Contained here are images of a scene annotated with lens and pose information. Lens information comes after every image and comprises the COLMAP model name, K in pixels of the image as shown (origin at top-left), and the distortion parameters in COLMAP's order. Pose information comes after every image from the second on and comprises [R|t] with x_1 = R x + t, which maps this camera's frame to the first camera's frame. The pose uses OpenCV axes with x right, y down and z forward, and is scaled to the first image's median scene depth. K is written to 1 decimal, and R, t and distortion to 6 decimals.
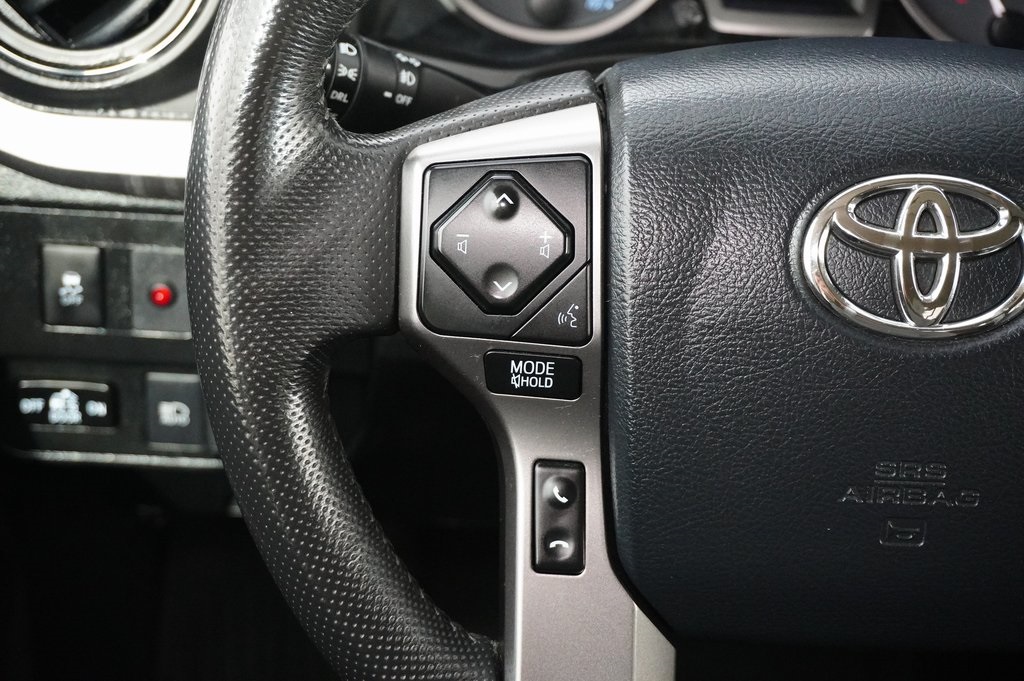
lens RADIAL K [[1910.7, 0, 512.2], [0, 1910.7, 341.4], [0, 0, 1]] dist [0.044348, 0.000000]
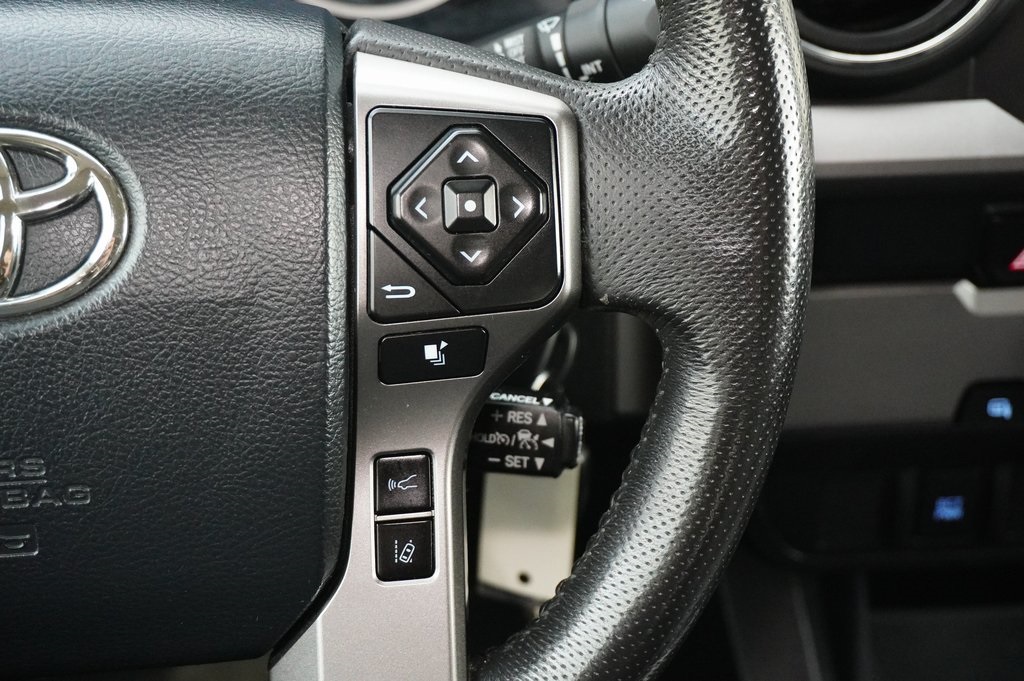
lens RADIAL K [[1910.7, 0, 506.9], [0, 1910.7, 335.8], [0, 0, 1]] dist [0.044348, 0.000000]
pose [[0.995005, -0.095024, 0.030570, 0.413009], [0.095390, 0.995382, -0.010747, 0.037971], [-0.029408, 0.013609, 0.999475, 0.122570]]
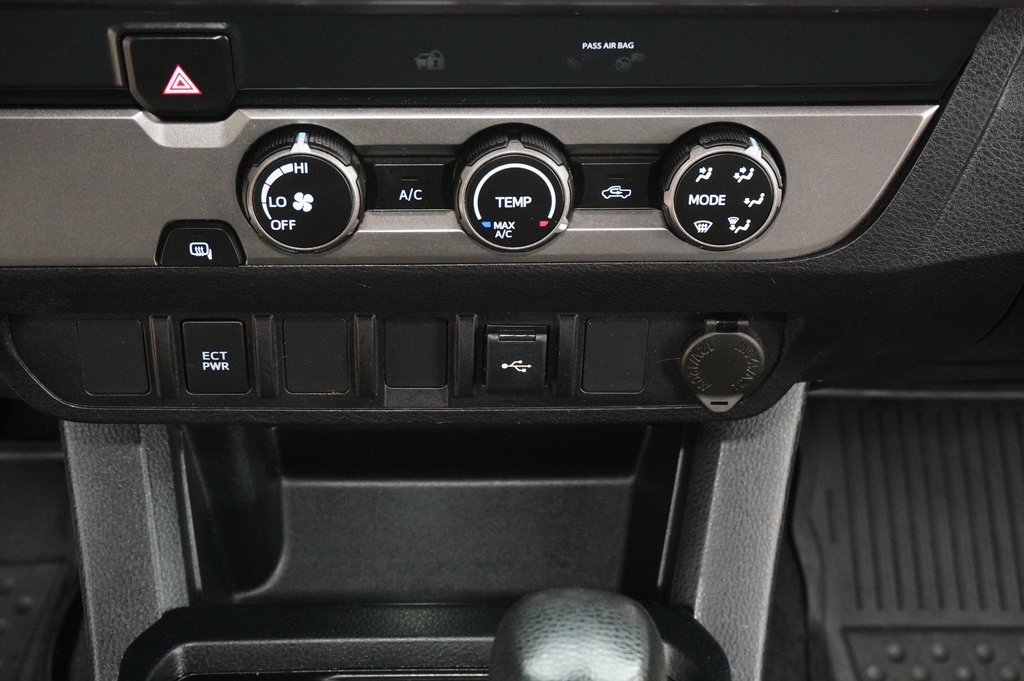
lens RADIAL K [[1803.5, 0, 515.9], [0, 1803.5, 331.5], [0, 0, 1]] dist [0.046934, 0.000000]
pose [[0.998555, -0.053701, 0.002181, 0.989166], [0.053623, 0.998198, 0.026919, 0.138501], [-0.003622, -0.026763, 0.999635, 0.253979]]
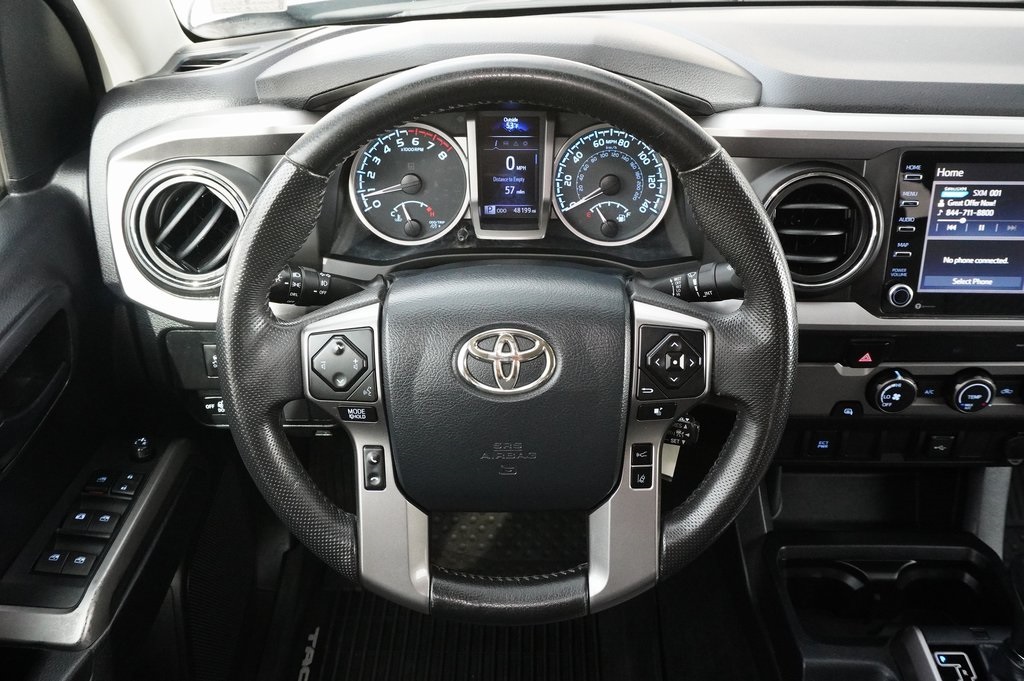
lens RADIAL K [[905.3, 0, 511.2], [0, 905.3, 339.6], [0, 0, 1]] dist [-0.004708, 0.010536]
pose [[0.997785, -0.048062, -0.045990, 0.273277], [0.050269, 0.997577, 0.048096, -0.127594], [0.043567, -0.050301, 0.997783, -0.175737]]
